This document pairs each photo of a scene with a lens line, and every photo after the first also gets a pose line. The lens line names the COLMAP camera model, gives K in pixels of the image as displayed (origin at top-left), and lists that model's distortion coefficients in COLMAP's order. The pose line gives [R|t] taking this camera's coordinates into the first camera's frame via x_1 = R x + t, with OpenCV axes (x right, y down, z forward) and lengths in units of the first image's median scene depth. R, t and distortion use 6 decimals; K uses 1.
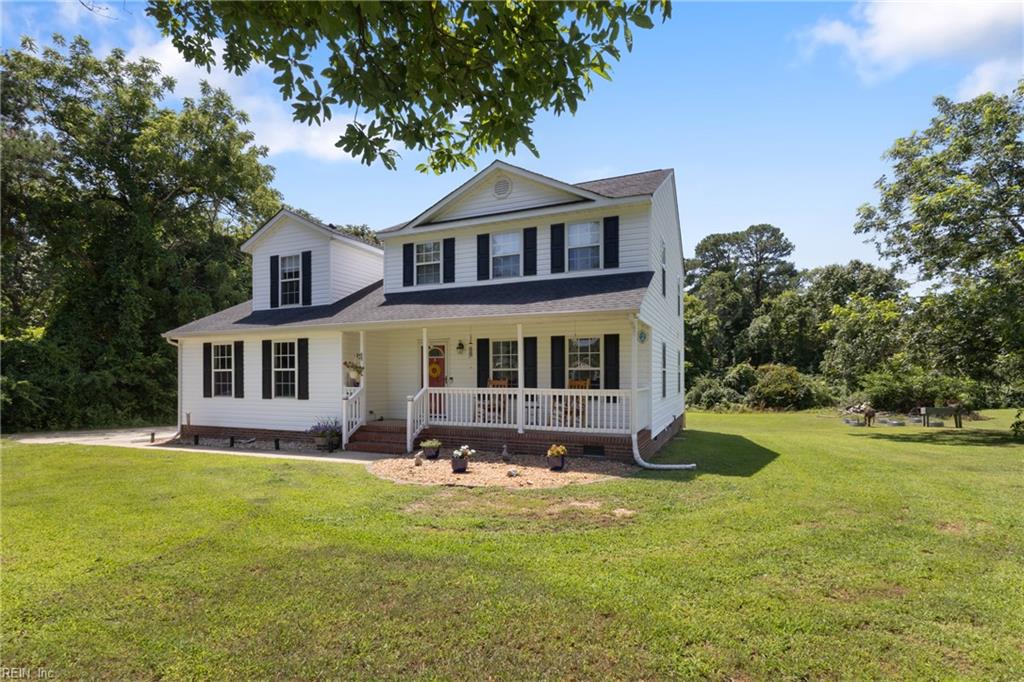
lens RADIAL K [[489.1, 0, 509.4], [0, 489.1, 367.2], [0, 0, 1]] dist [-0.009883, -0.000102]
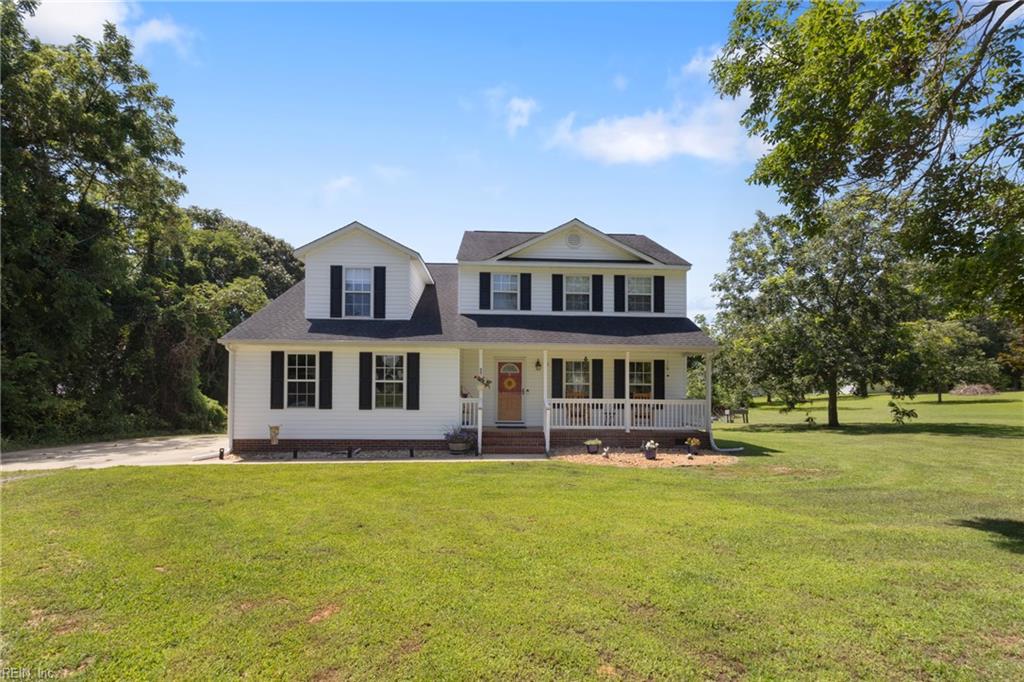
lens RADIAL K [[489.1, 0, 509.4], [0, 489.1, 367.2], [0, 0, 1]] dist [-0.009883, -0.000102]
pose [[0.896384, 0.024716, 0.442589, -0.707693], [-0.018972, 0.999669, -0.017399, -0.012434], [-0.442872, 0.007200, 0.896556, -0.056106]]
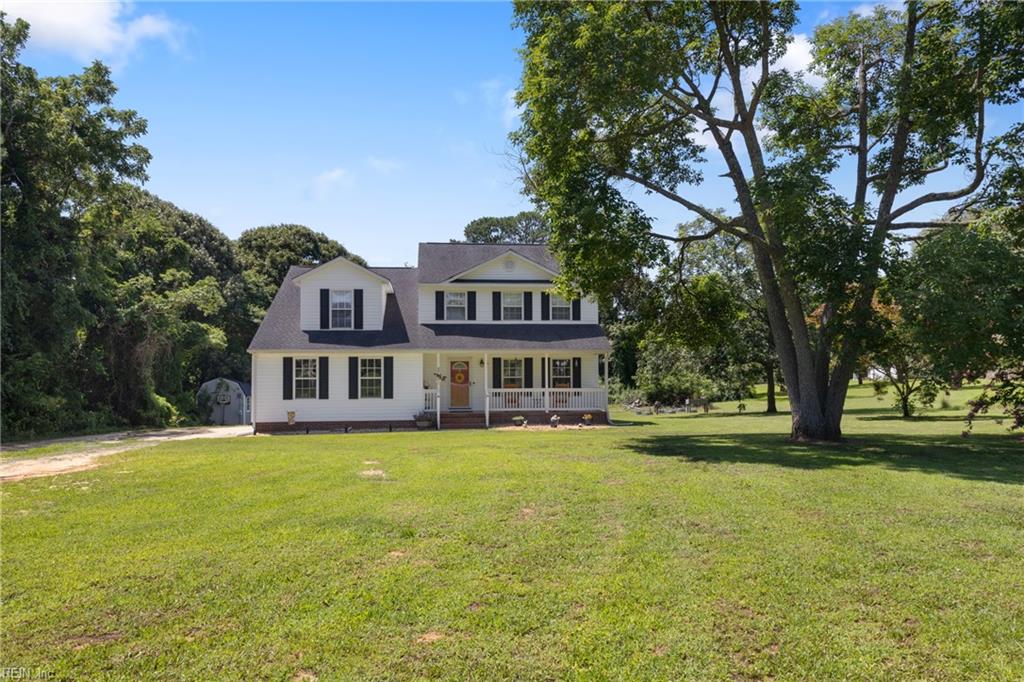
lens RADIAL K [[738.9, 0, 512.0], [0, 738.9, 341.0], [0, 0, 1]] dist [0.000014, -0.000277]
pose [[0.864880, 0.017396, 0.501677, -1.210377], [-0.005370, 0.999663, -0.025407, -0.051446], [-0.501950, 0.019280, 0.864682, -1.092994]]
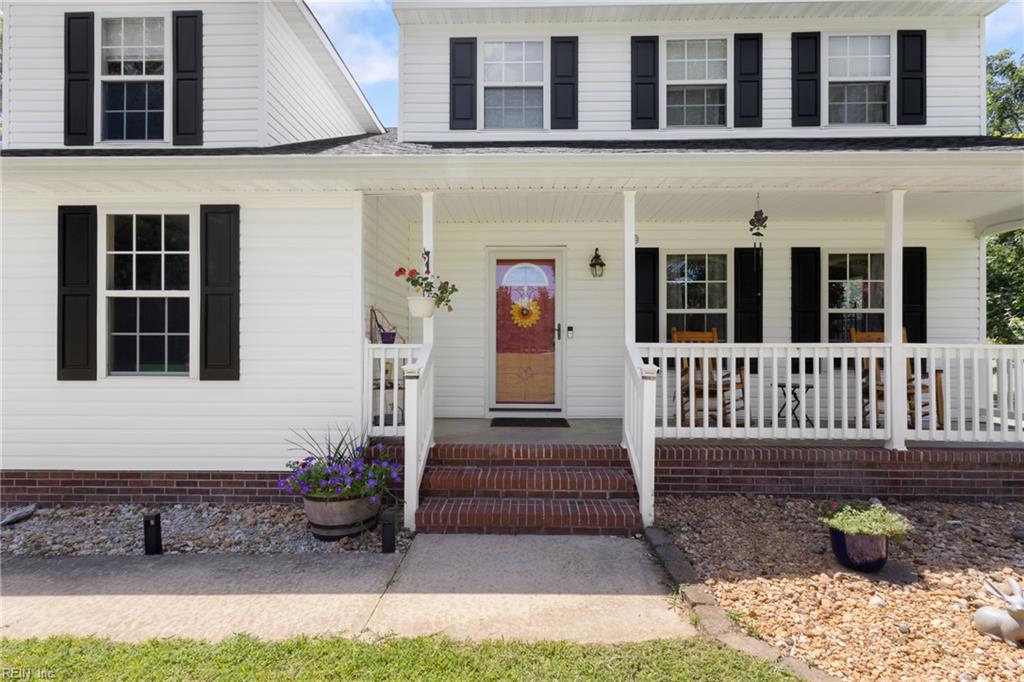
lens RADIAL K [[480.8, 0, 512.0], [0, 480.8, 341.0], [0, 0, 1]] dist [0.001277, 0.000304]
pose [[0.926100, 0.008875, 0.377175, -0.357709], [-0.010890, 0.999936, 0.003211, 0.034894], [-0.377122, -0.007081, 0.926137, 0.600983]]
